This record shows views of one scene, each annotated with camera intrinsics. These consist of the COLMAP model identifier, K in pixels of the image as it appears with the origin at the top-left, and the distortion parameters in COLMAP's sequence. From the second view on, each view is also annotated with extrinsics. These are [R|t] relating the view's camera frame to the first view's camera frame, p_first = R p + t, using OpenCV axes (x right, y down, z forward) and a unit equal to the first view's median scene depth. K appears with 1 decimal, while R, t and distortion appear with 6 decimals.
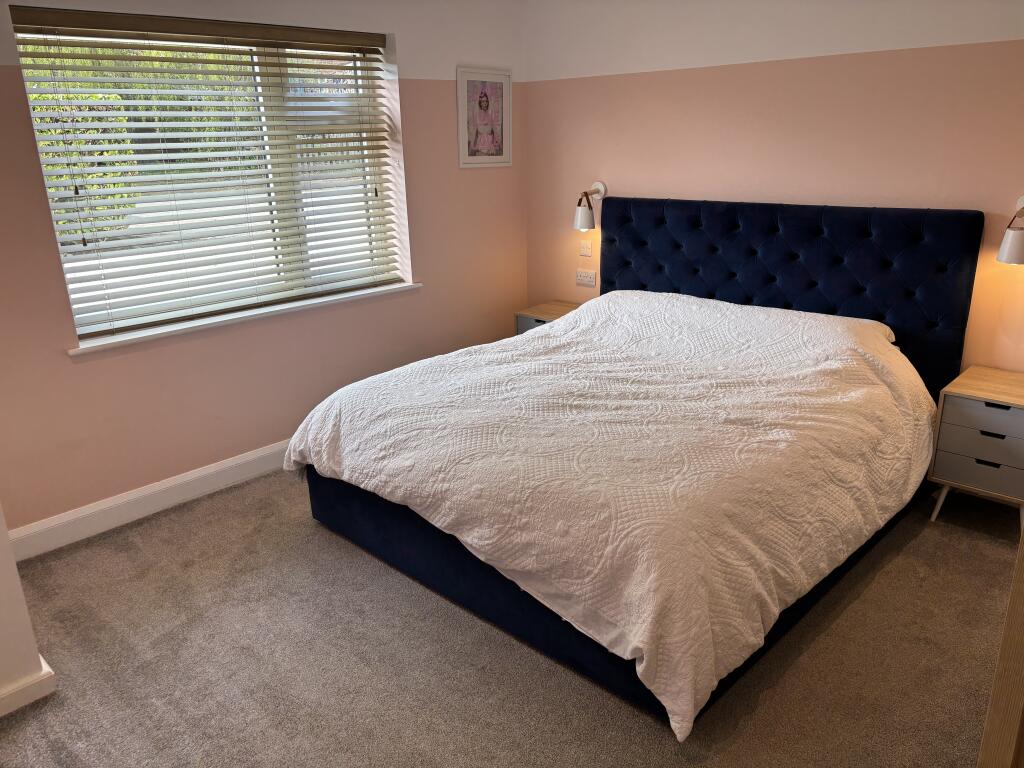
lens RADIAL K [[779.8, 0, 512.4], [0, 779.8, 381.8], [0, 0, 1]] dist [0.030627, -0.024399]
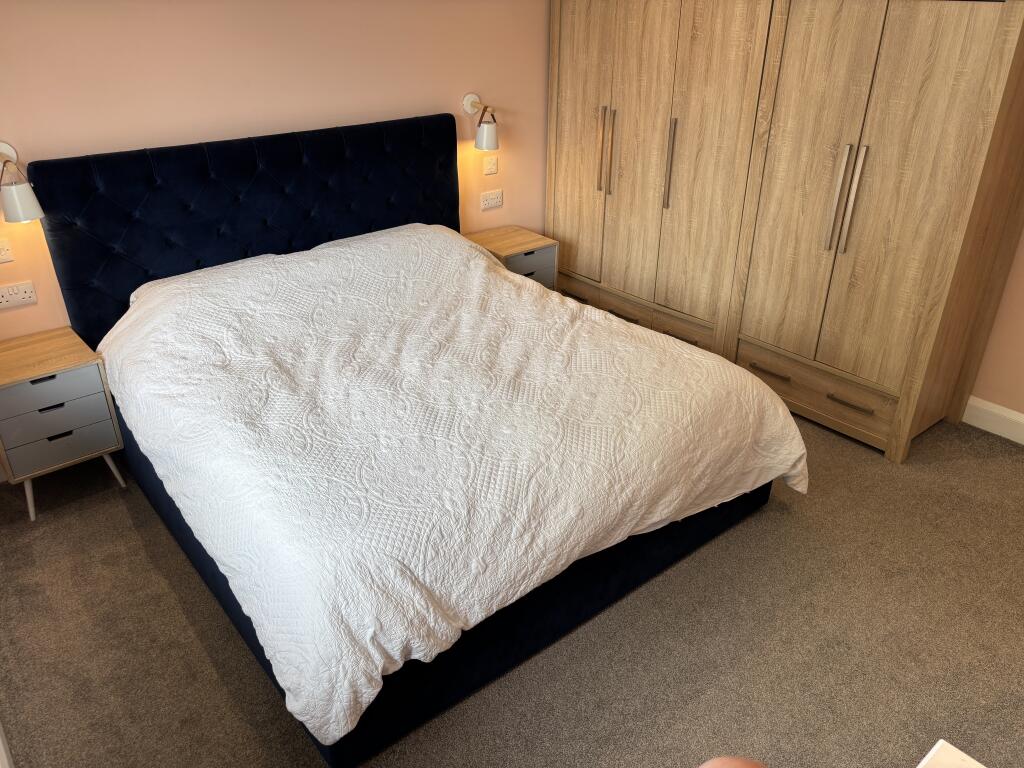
lens RADIAL K [[779.8, 0, 514.1], [0, 779.8, 388.1], [0, 0, 1]] dist [0.030627, -0.024399]
pose [[0.087575, -0.427228, 0.899893, -0.761282], [0.287700, 0.875715, 0.387751, -0.316044], [-0.953708, 0.224942, 0.199605, 0.826773]]
